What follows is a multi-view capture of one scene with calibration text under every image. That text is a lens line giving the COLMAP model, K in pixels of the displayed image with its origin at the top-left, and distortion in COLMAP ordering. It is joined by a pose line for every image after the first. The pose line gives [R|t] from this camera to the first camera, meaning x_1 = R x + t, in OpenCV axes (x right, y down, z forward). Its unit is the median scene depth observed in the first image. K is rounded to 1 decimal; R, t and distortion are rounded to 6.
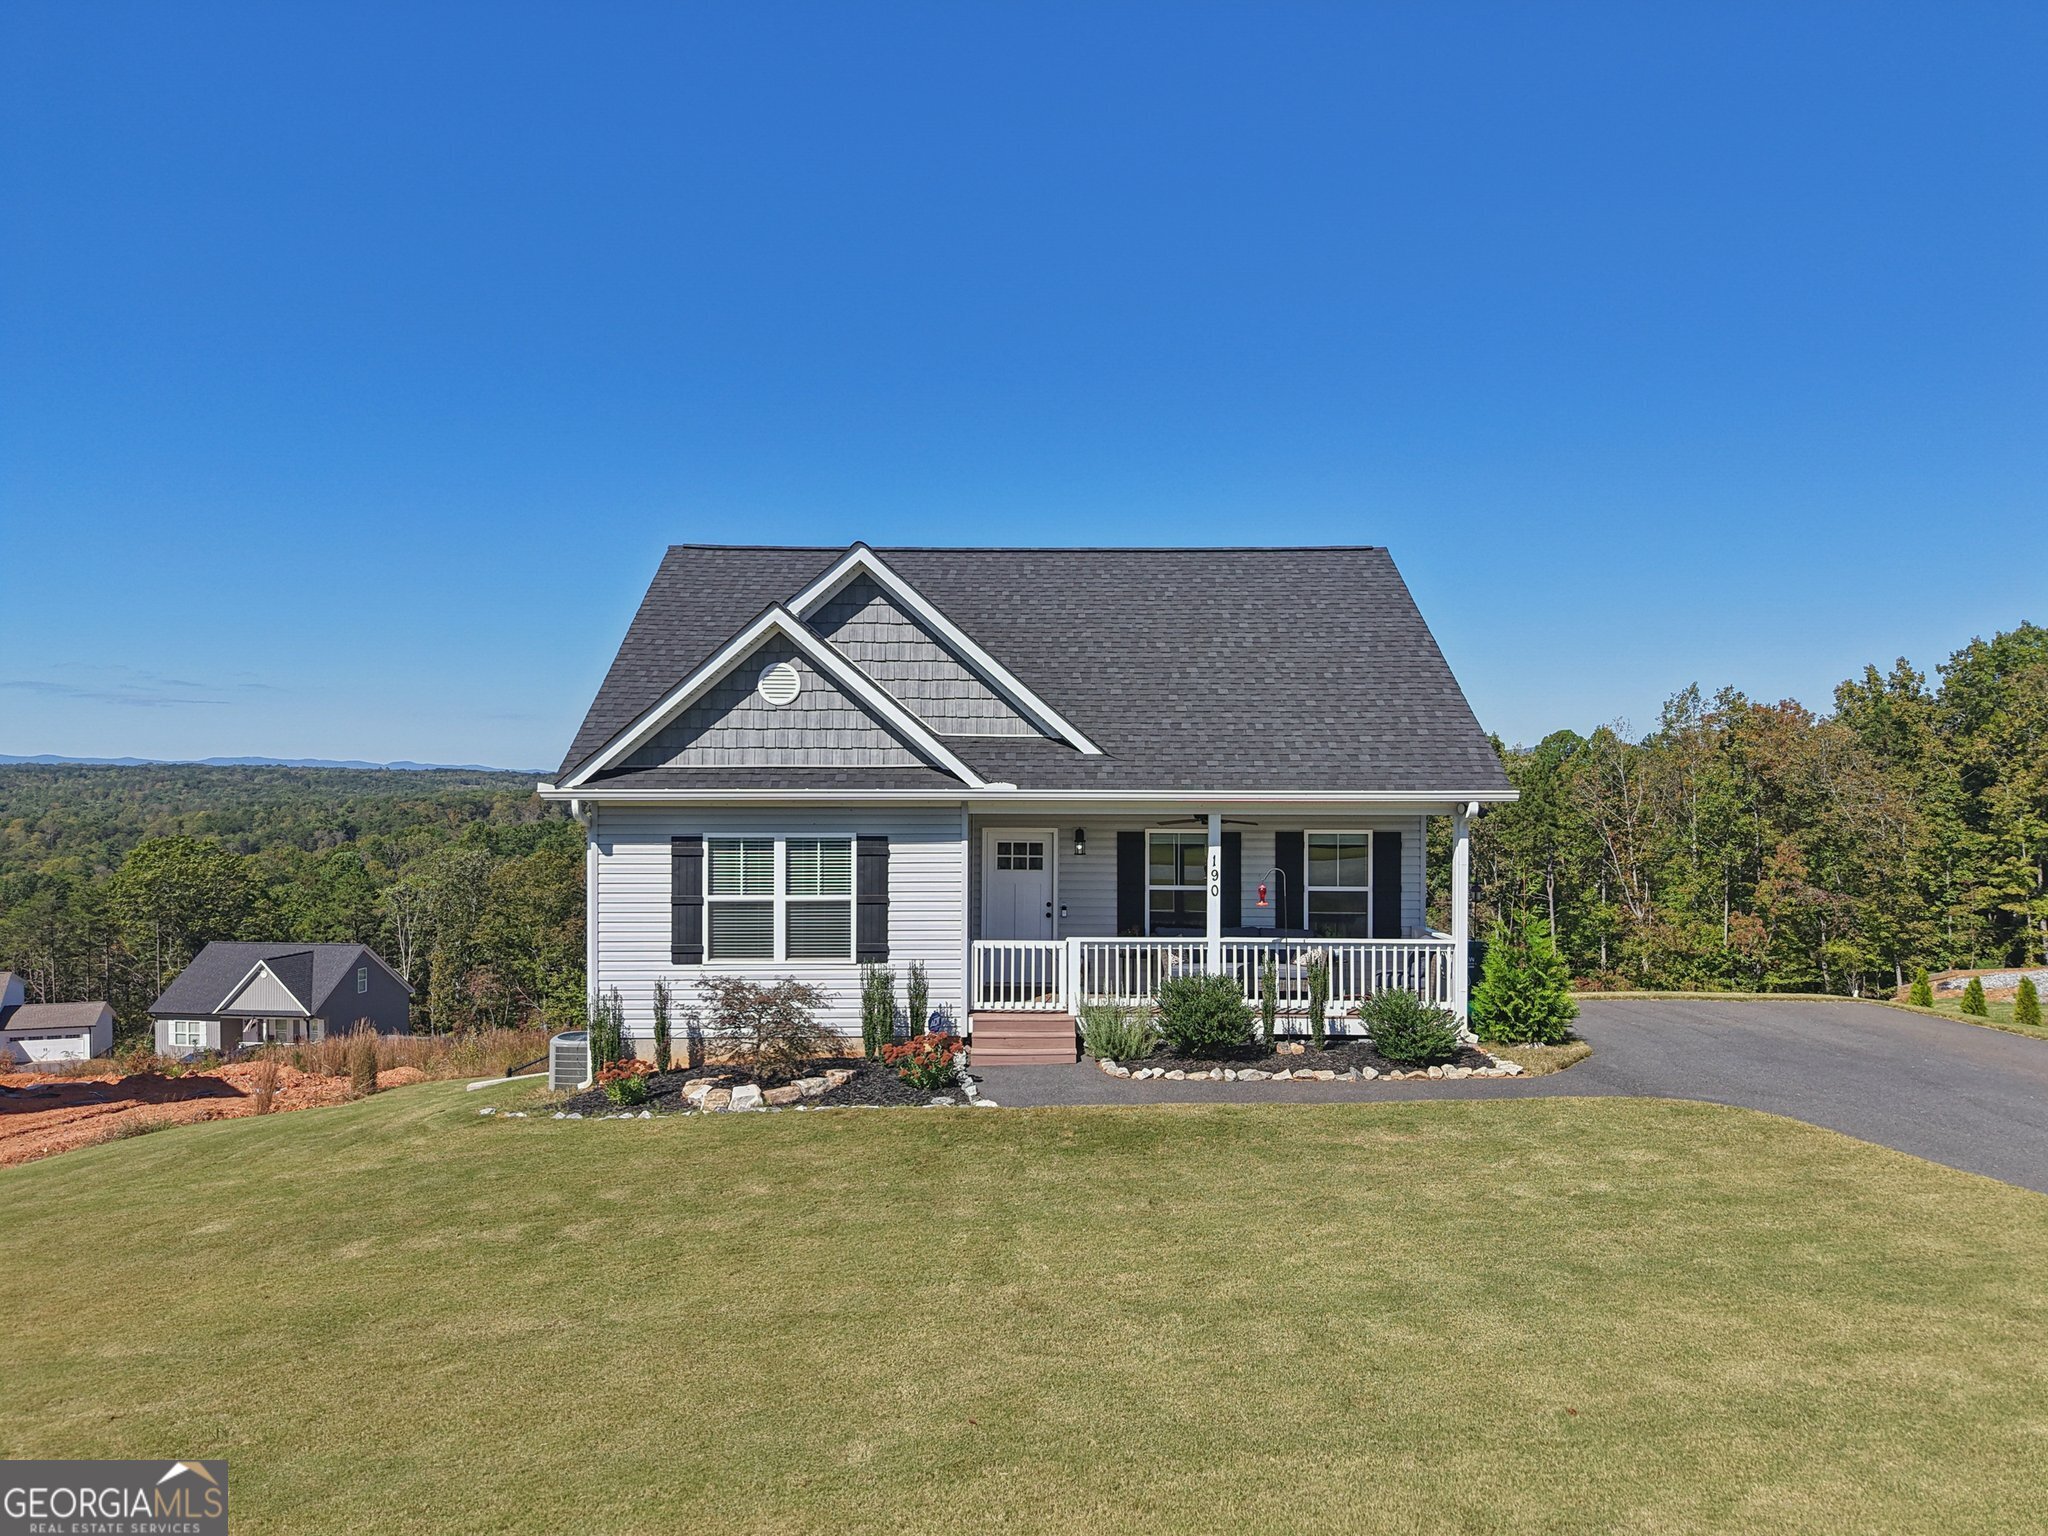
lens RADIAL K [[1430.5, 0, 870.0], [0, 1430.5, 771.0], [0, 0, 1]] dist [0.208230, -0.294161]
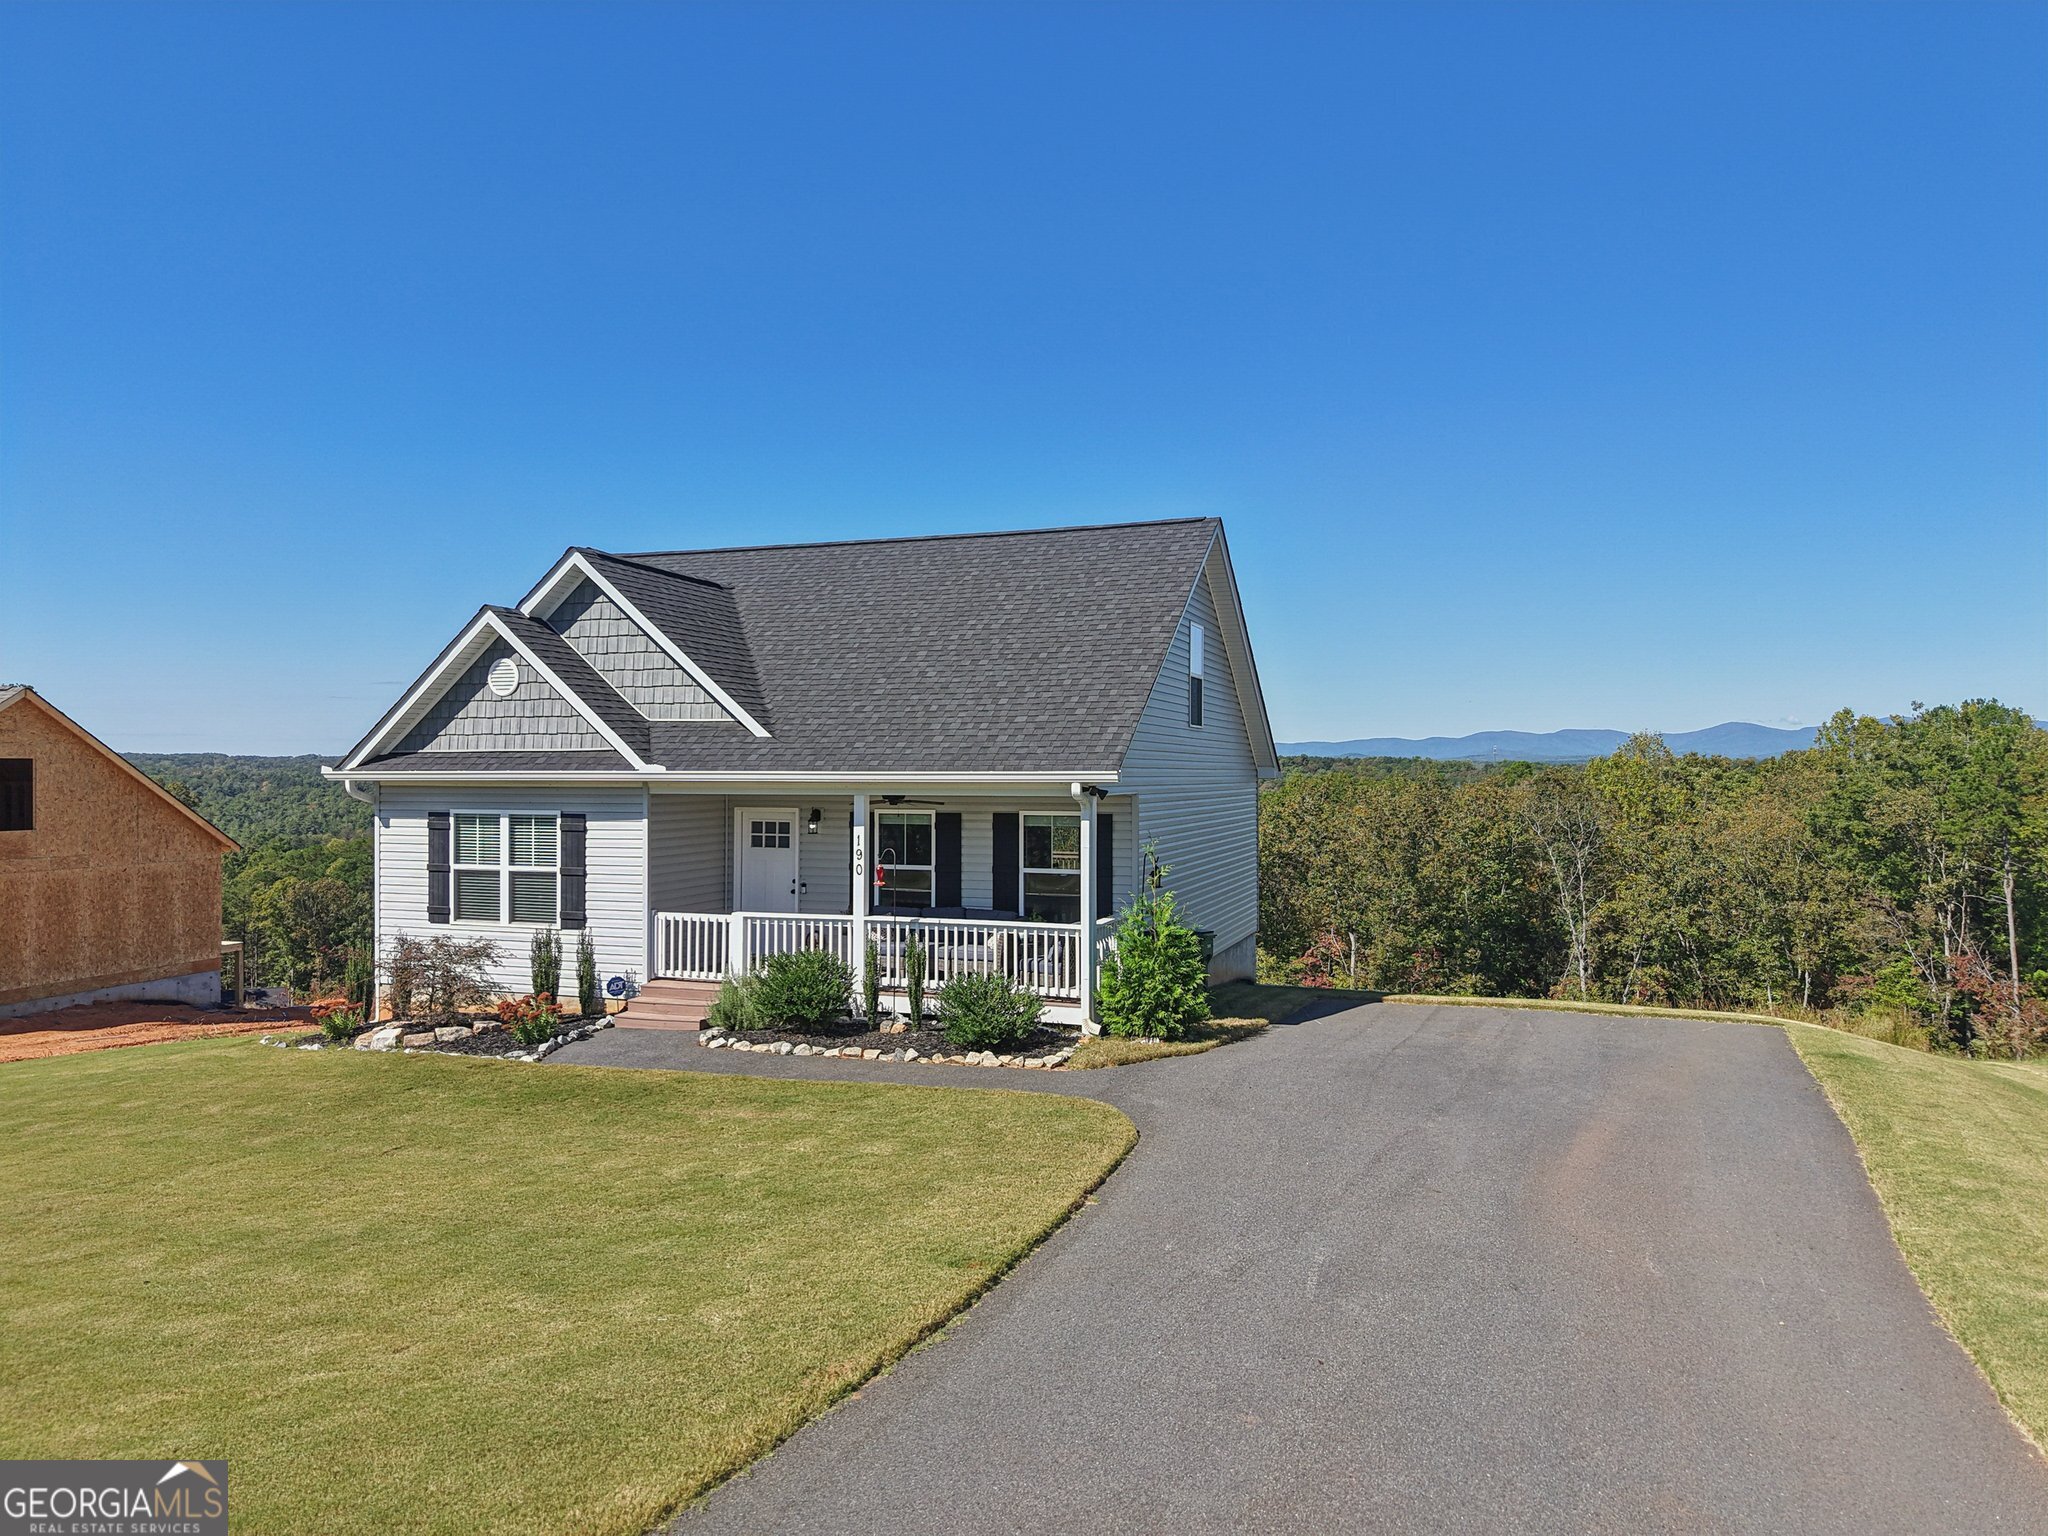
lens RADIAL K [[1365.0, 0, 1006.8], [0, 1365.0, 736.6], [0, 0, 1]] dist [0.042568, -0.045520]
pose [[0.926181, -0.011227, -0.376911, 0.706058], [0.005582, 0.999855, -0.016066, 0.005209], [0.377037, 0.012777, 0.926110, 0.152556]]
